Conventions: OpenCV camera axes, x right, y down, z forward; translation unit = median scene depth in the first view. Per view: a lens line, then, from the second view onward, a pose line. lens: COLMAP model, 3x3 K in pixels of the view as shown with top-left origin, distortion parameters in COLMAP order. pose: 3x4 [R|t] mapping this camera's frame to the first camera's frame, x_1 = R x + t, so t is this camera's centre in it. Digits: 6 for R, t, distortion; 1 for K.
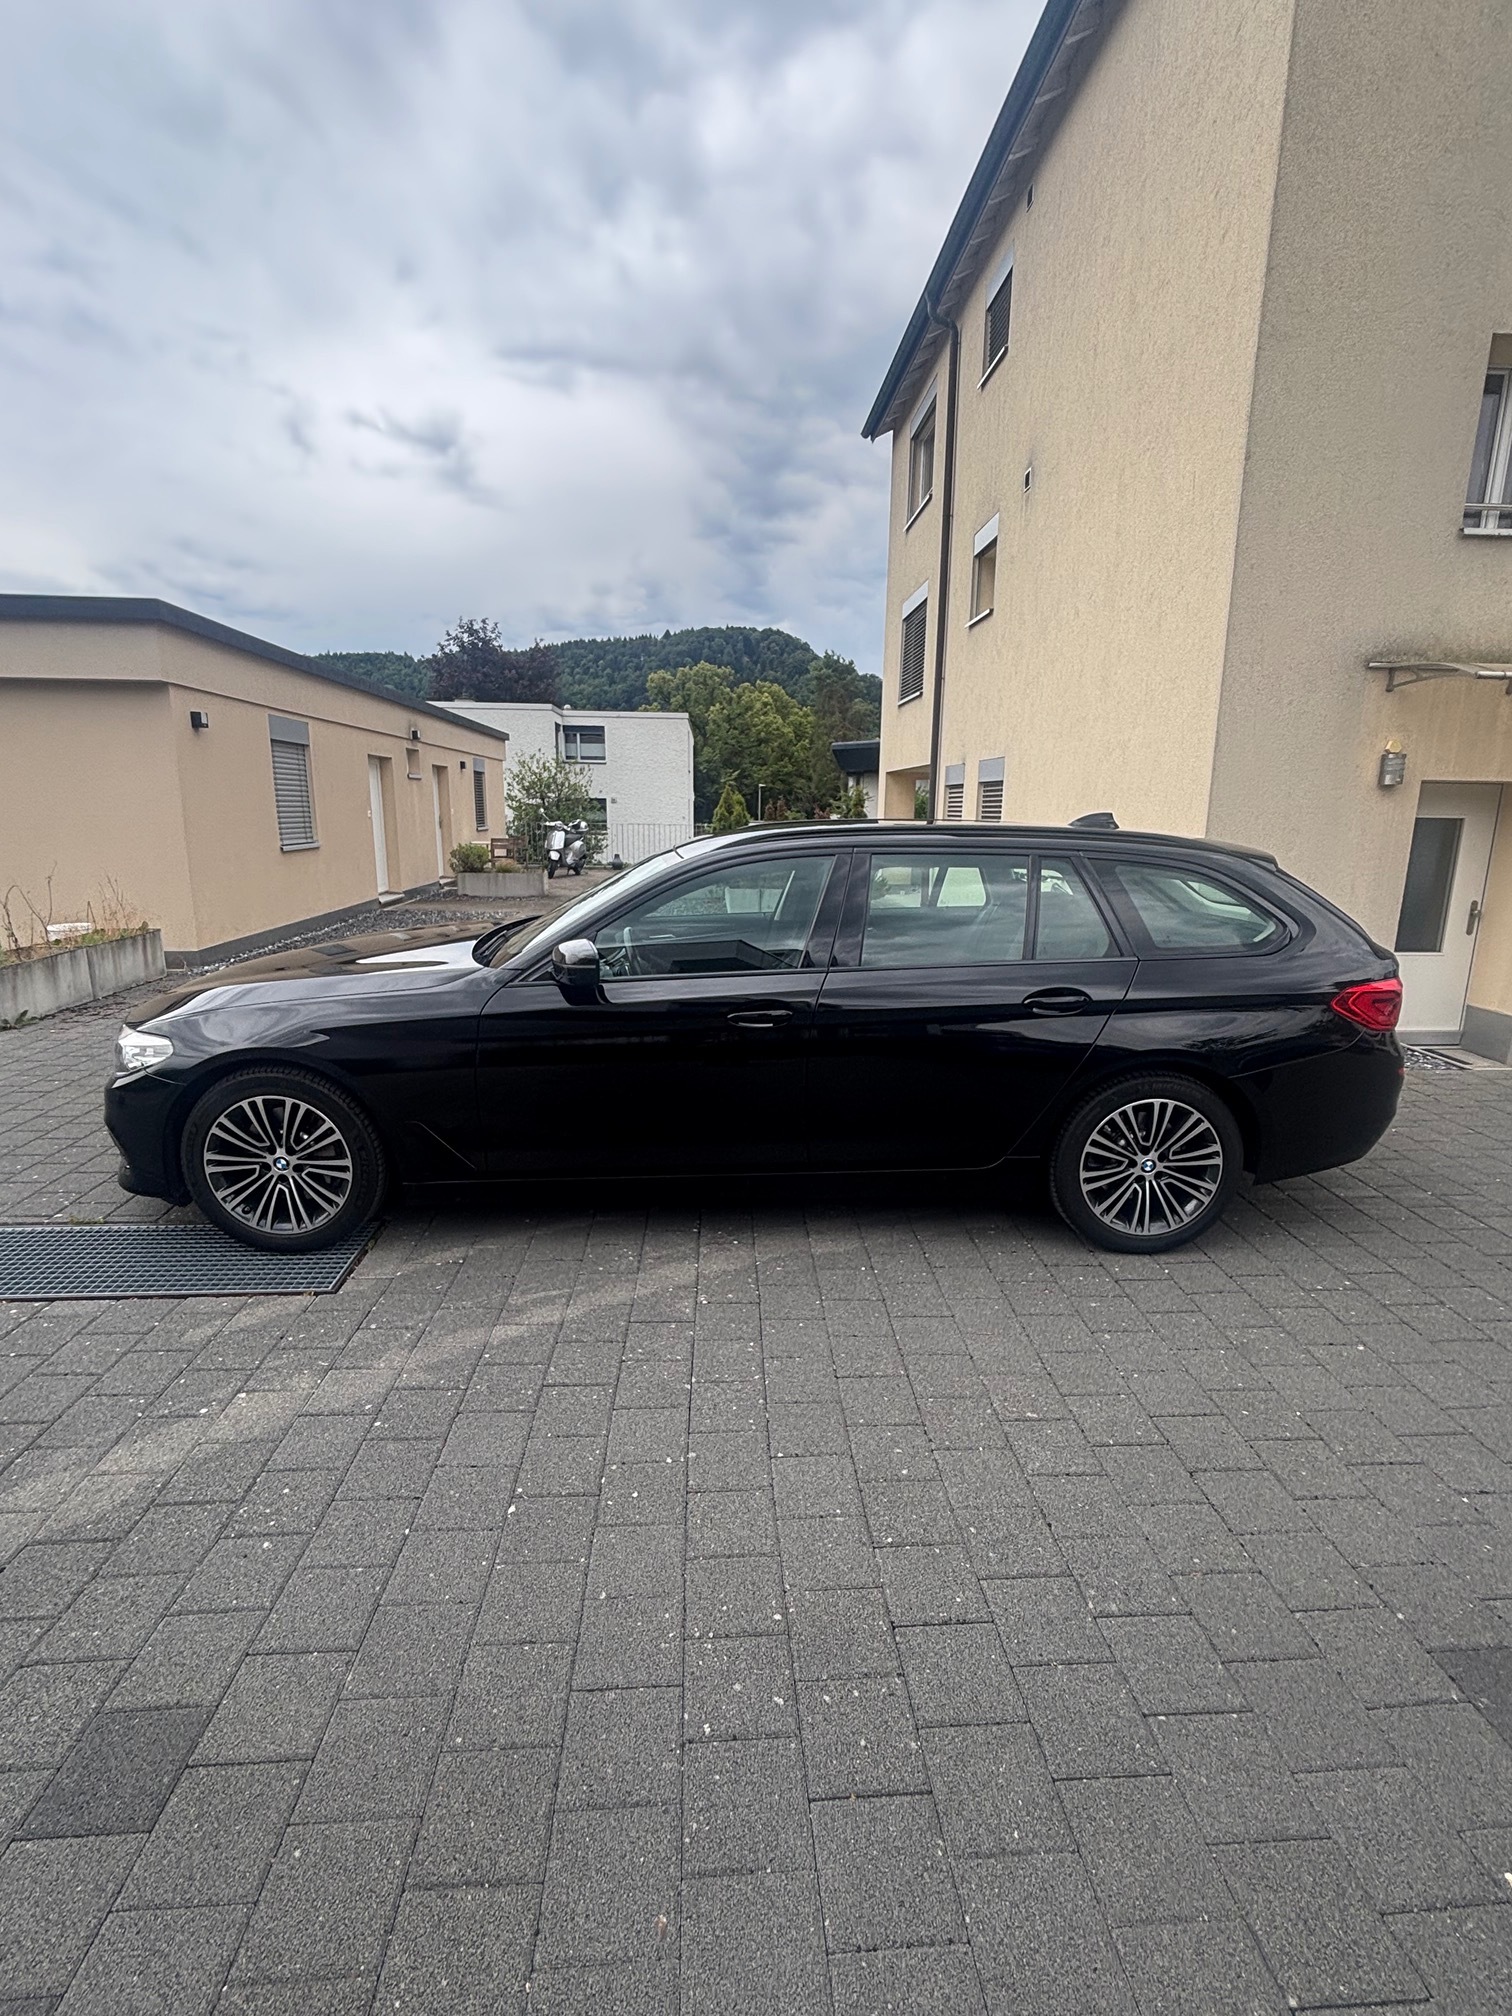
lens RADIAL K [[937.3, 0, 756.0], [0, 937.3, 1008.0], [0, 0, 1]] dist [-0.024104, -0.000696]
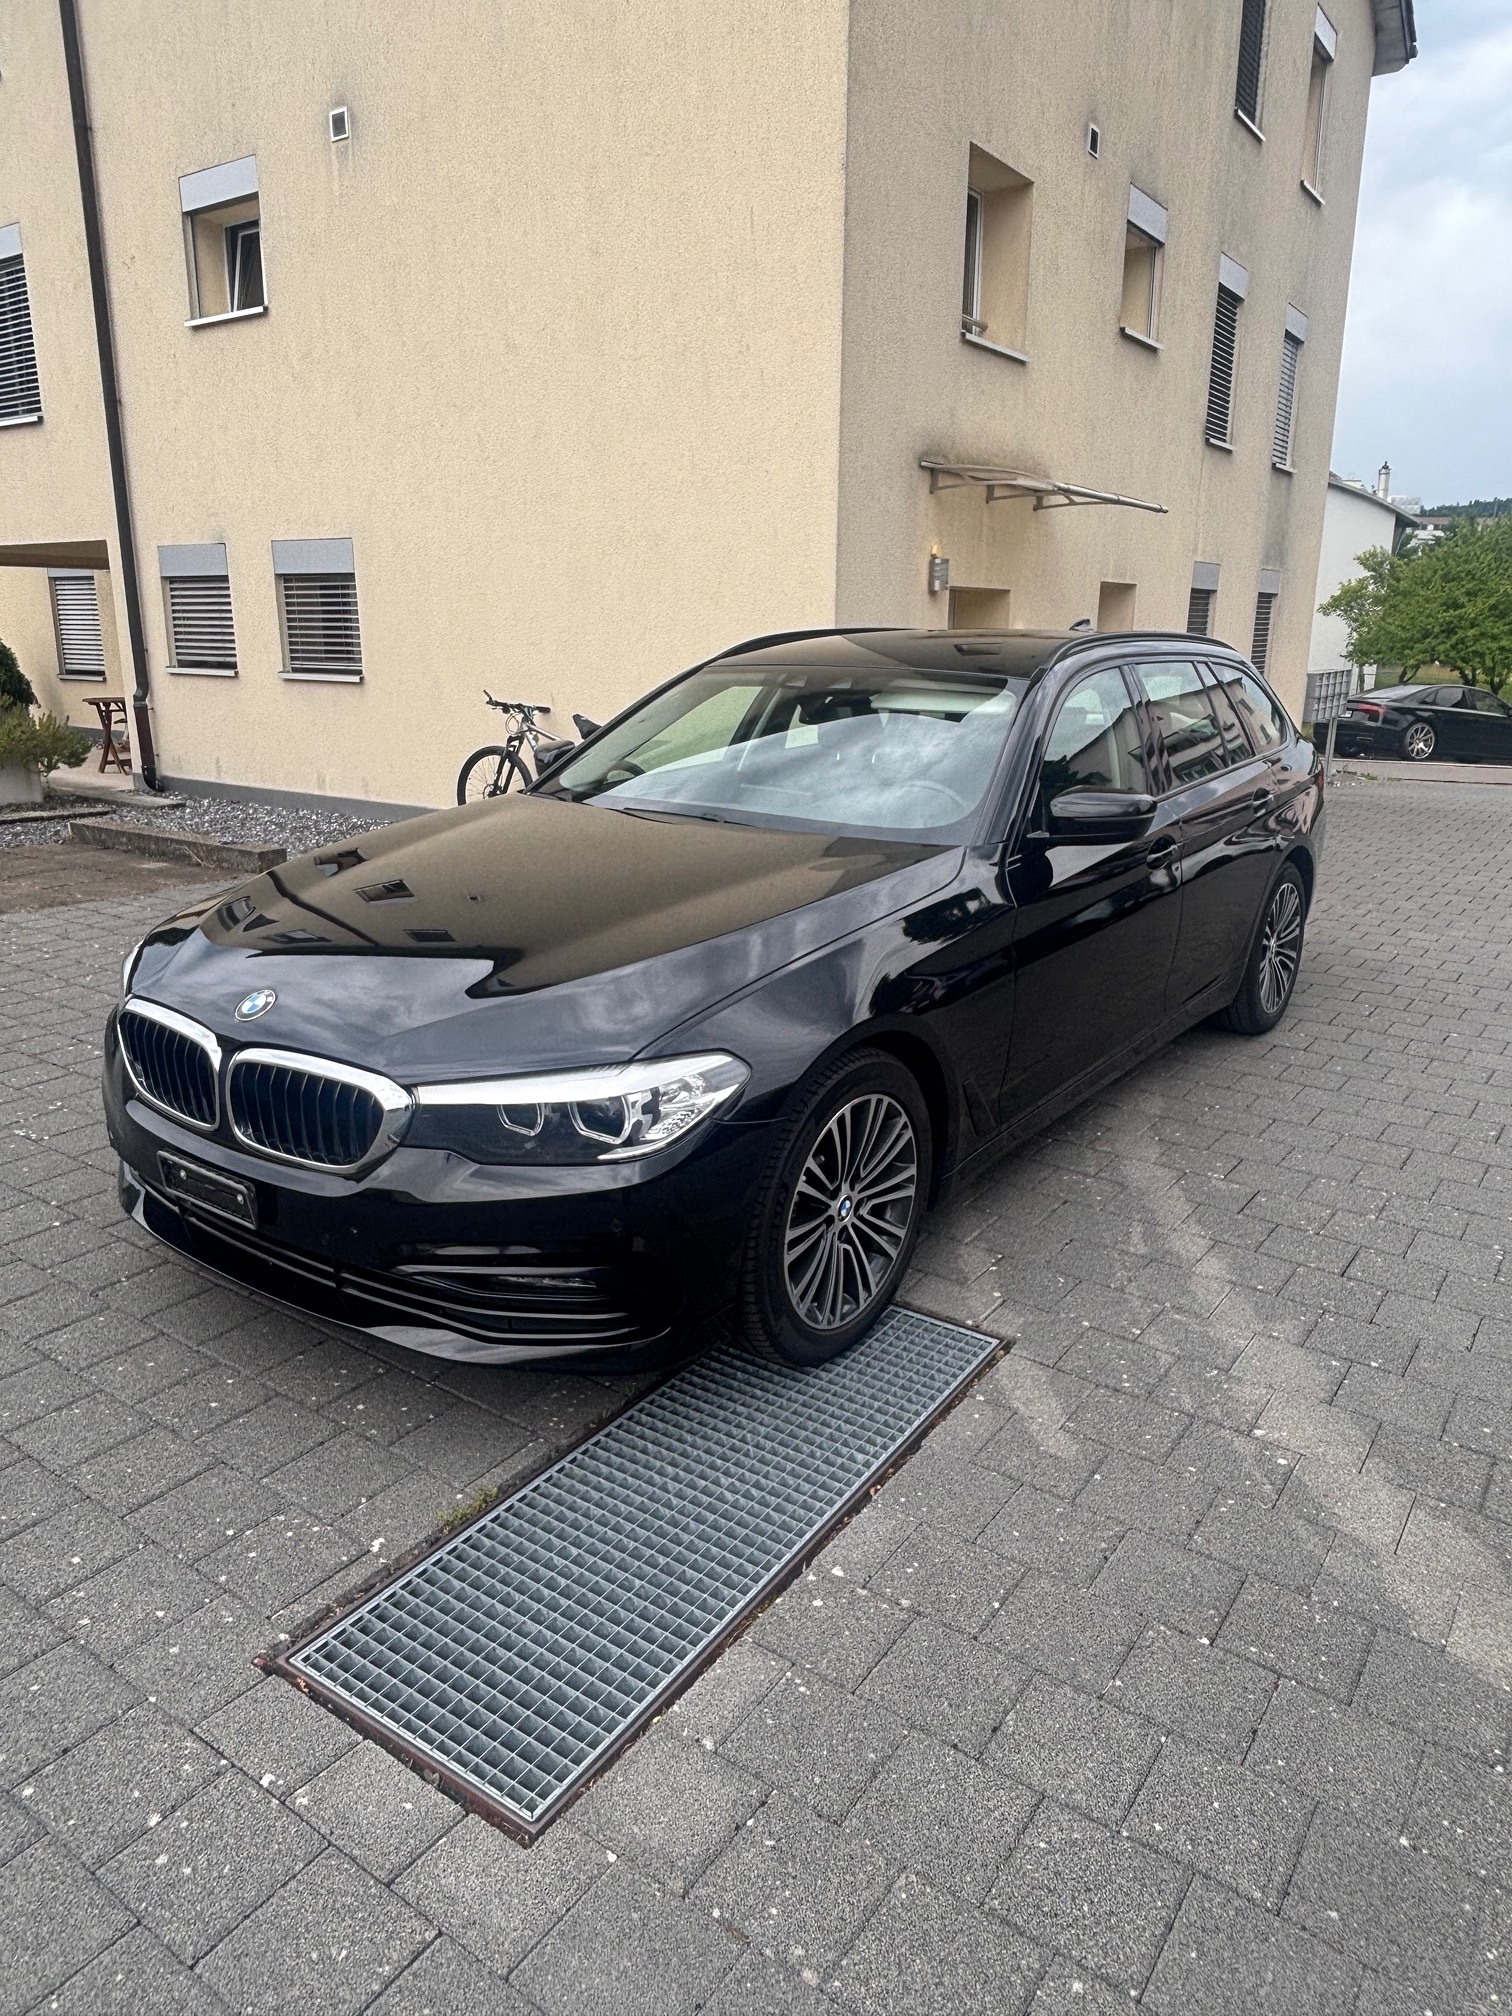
lens RADIAL K [[1342.0, 0, 756.0], [0, 1342.0, 1008.0], [0, 0, 1]] dist [-0.005556, -0.004055]
pose [[0.618073, -0.220664, 0.754515, -1.140863], [0.165533, 0.974808, 0.149492, -0.098421], [-0.768495, 0.032500, 0.639029, 0.463608]]
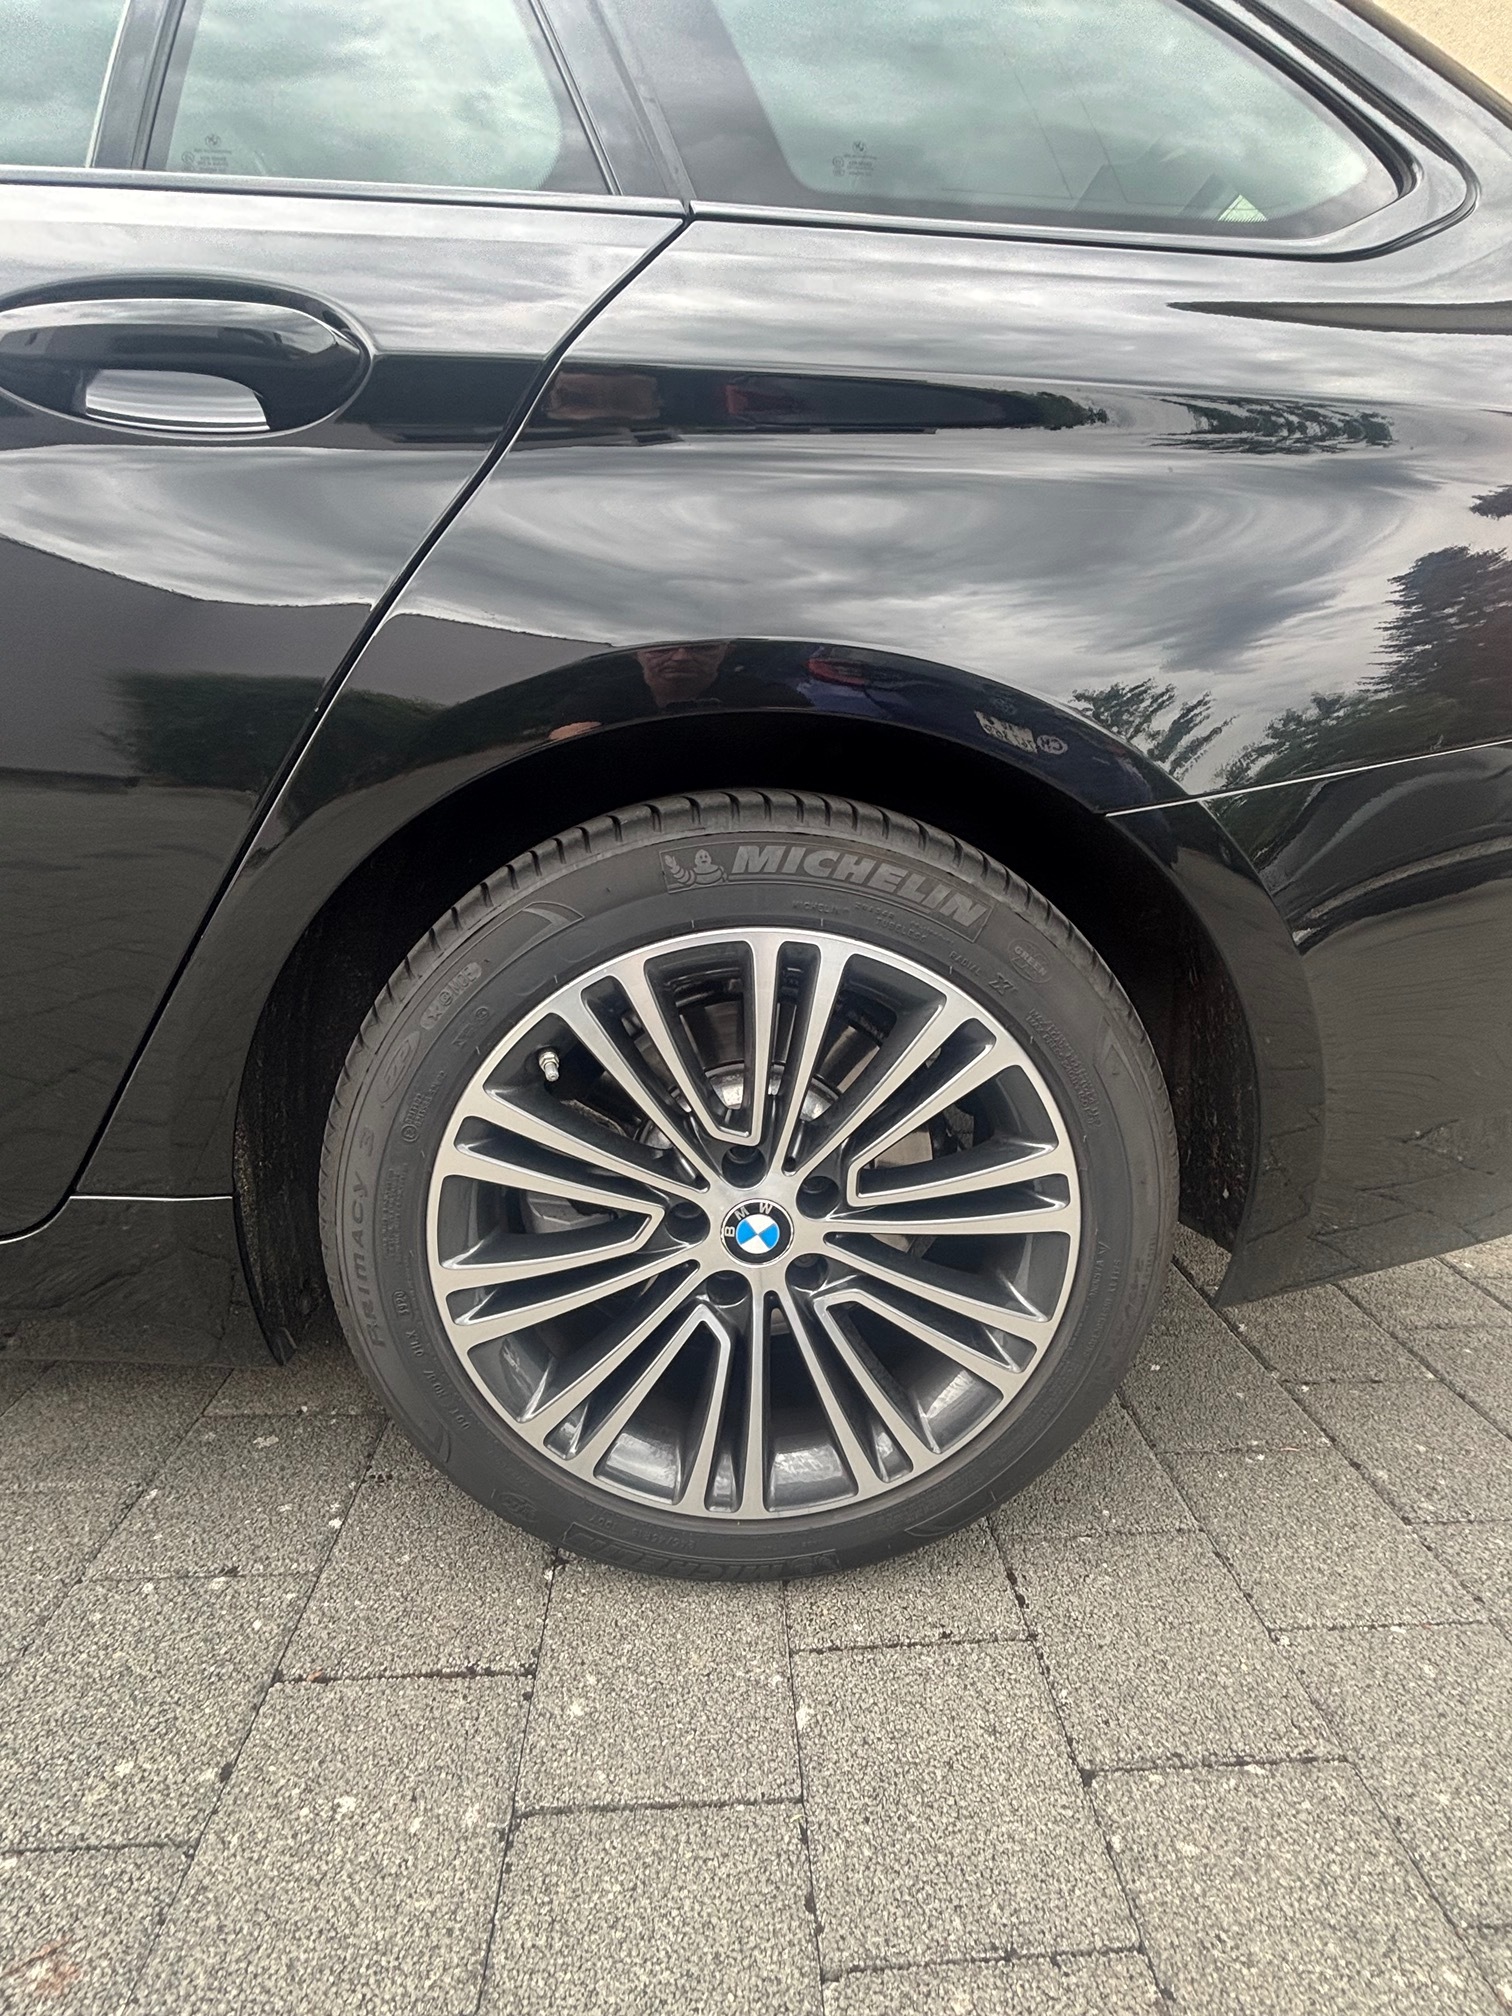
lens RADIAL K [[895.8, 0, 756.0], [0, 895.8, 1008.0], [0, 0, 1]] dist [-0.002626, -0.000520]
pose [[0.999985, 0.005132, 0.002032, 0.420029], [-0.005250, 0.998012, 0.062802, 0.100887], [-0.001705, -0.062811, 0.998024, 0.785648]]
